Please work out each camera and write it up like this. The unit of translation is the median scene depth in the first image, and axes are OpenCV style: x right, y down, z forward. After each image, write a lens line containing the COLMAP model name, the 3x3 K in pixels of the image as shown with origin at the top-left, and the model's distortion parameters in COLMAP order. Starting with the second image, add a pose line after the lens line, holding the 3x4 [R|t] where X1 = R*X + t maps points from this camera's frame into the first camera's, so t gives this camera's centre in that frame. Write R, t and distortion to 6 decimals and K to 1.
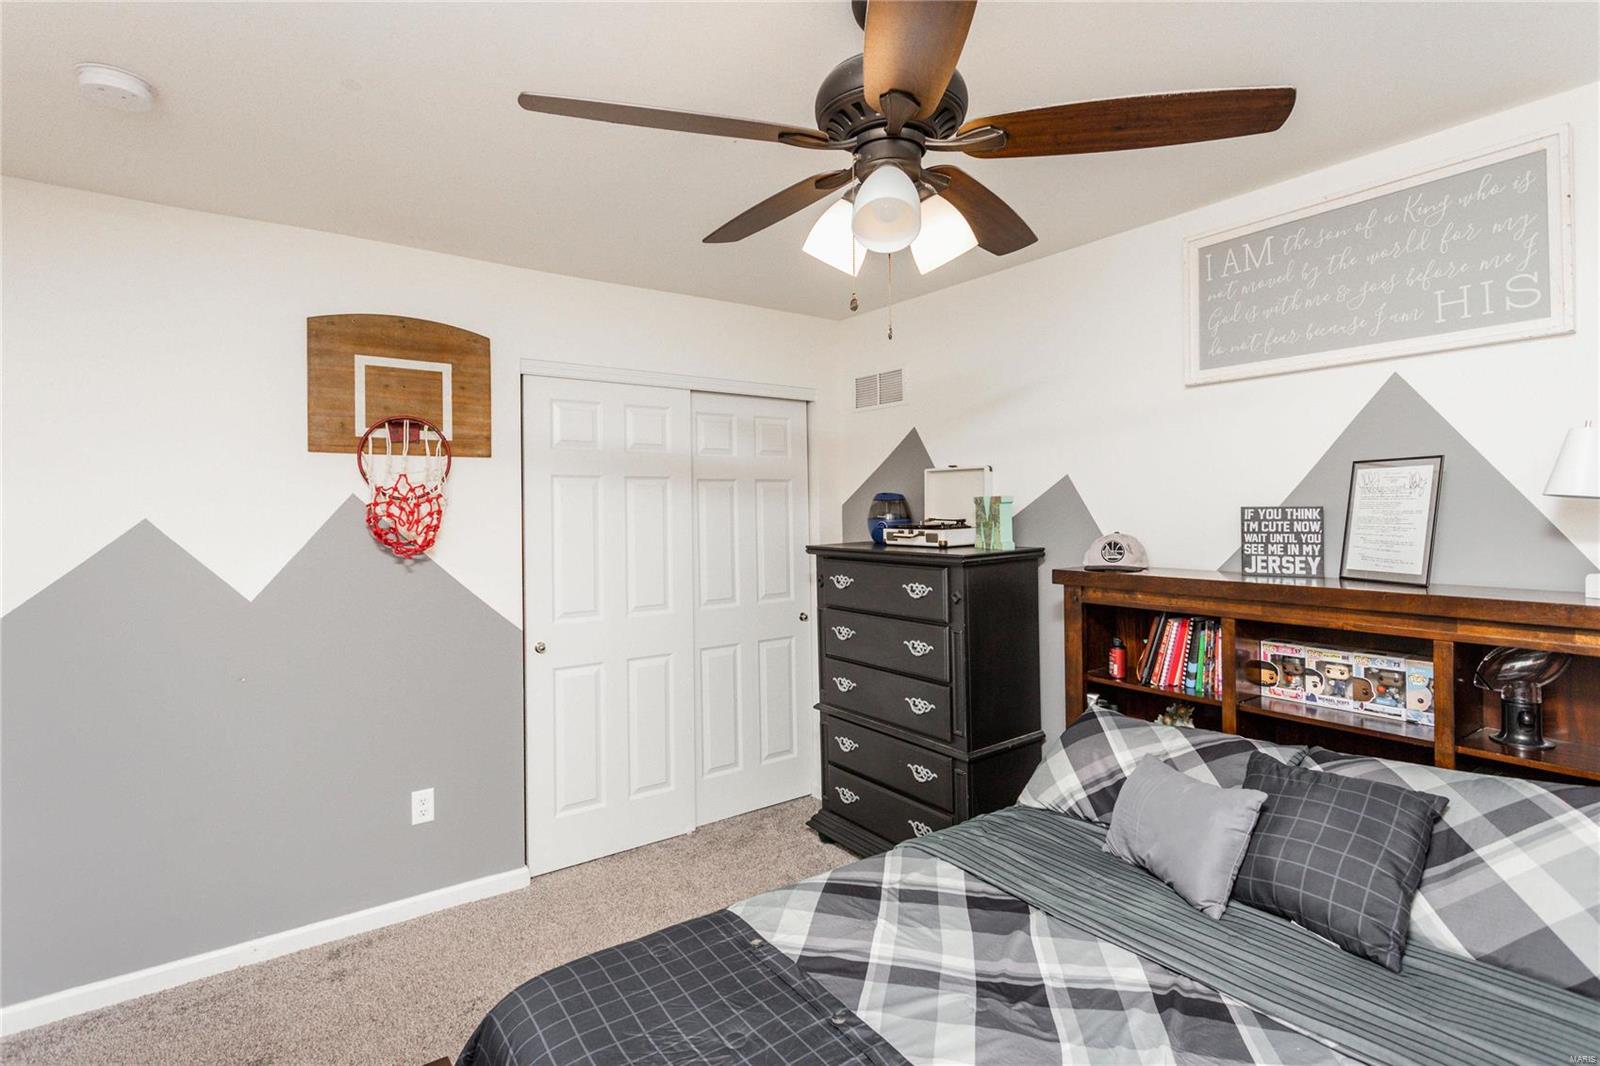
lens RADIAL K [[782.3, 0, 801.2], [0, 782.3, 506.4], [0, 0, 1]] dist [-0.014806, 0.003583]
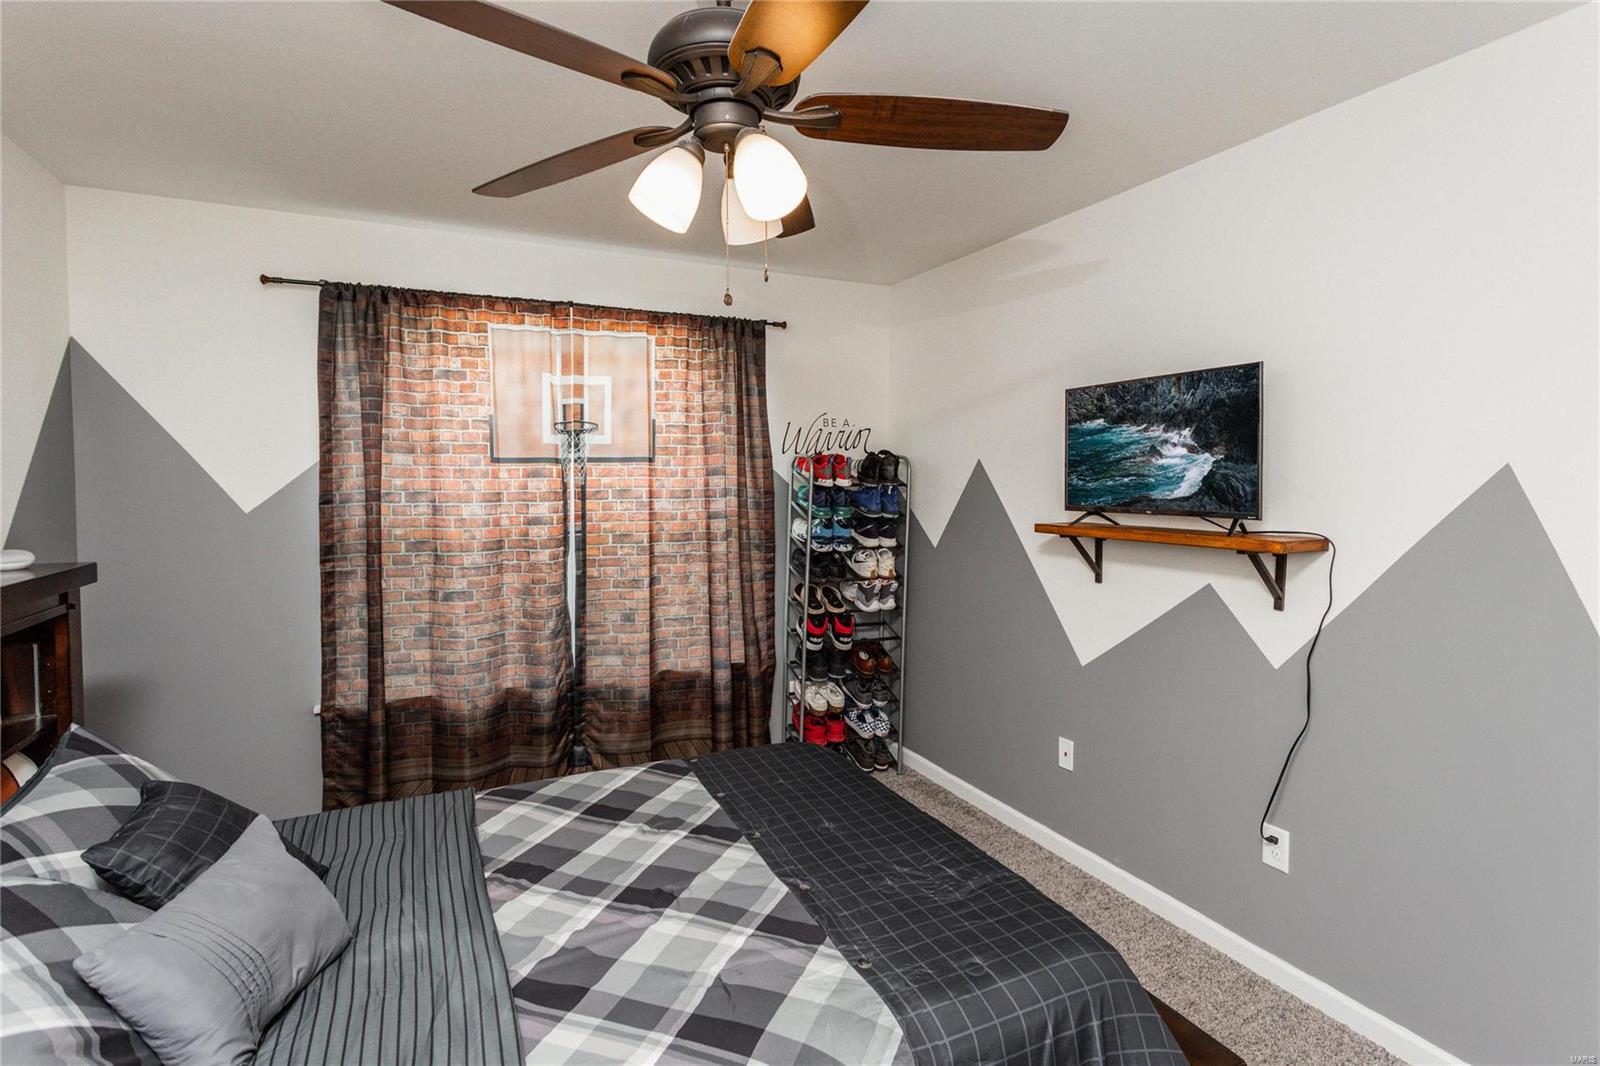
lens RADIAL K [[782.3, 0, 786.2], [0, 782.3, 513.5], [0, 0, 1]] dist [-0.014806, 0.003583]
pose [[-0.979979, 0.006998, 0.198979, -0.103529], [0.017378, 0.998575, 0.050466, 0.008480], [-0.198342, 0.052913, -0.978704, 1.315624]]
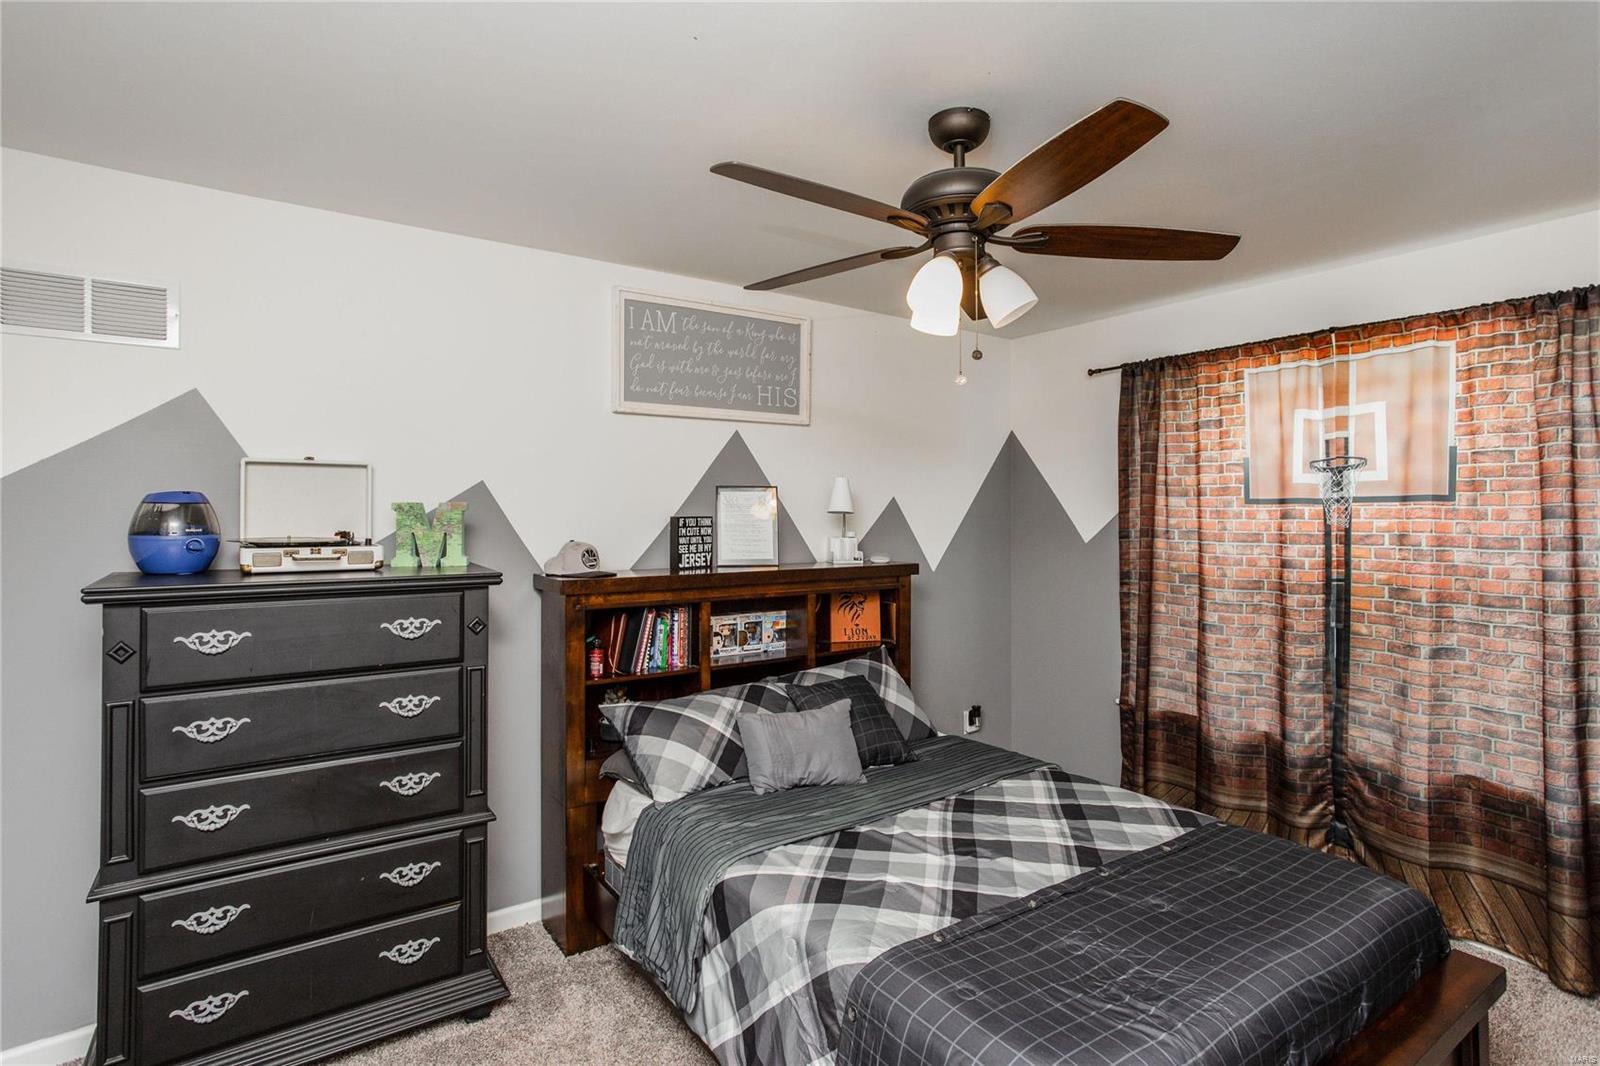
lens RADIAL K [[782.3, 0, 800.4], [0, 782.3, 508.1], [0, 0, 1]] dist [-0.014806, 0.003583]
pose [[0.025660, 0.021849, 0.999432, -0.773394], [0.002149, 0.999758, -0.021912, 0.016291], [-0.999668, 0.002710, 0.025607, 0.819964]]
